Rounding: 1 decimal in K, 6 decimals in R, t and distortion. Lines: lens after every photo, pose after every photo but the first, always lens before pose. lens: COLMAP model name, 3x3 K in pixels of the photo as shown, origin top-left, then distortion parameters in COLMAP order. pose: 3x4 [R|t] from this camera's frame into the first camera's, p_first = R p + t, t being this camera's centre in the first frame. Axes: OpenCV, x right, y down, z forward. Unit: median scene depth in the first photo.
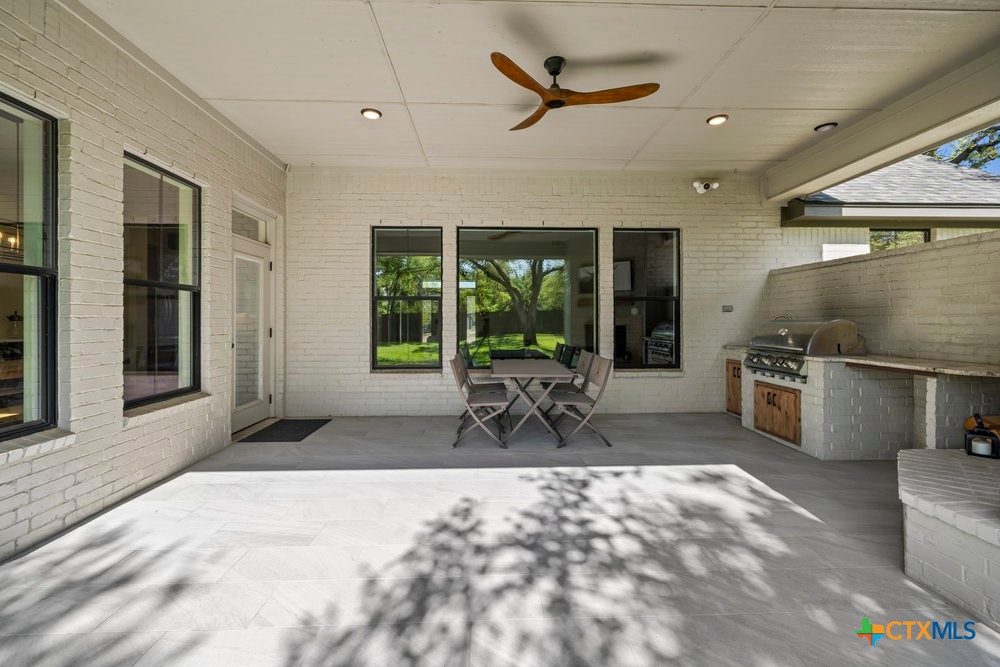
lens RADIAL K [[427.6, 0, 497.8], [0, 427.6, 314.8], [0, 0, 1]] dist [0.004862, 0.000262]
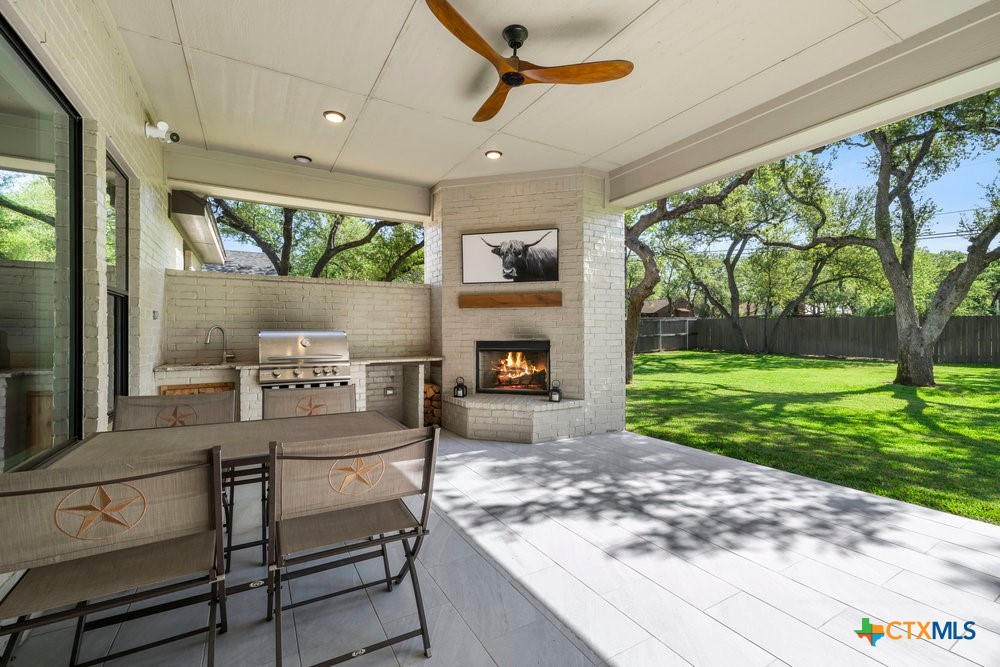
lens RADIAL K [[427.6, 0, 500.7], [0, 427.6, 336.9], [0, 0, 1]] dist [0.004862, 0.000262]
pose [[-0.472536, -0.007451, 0.881280, -0.829392], [-0.008125, 0.999959, 0.004098, 0.029660], [-0.881274, -0.005223, -0.472577, 1.918592]]
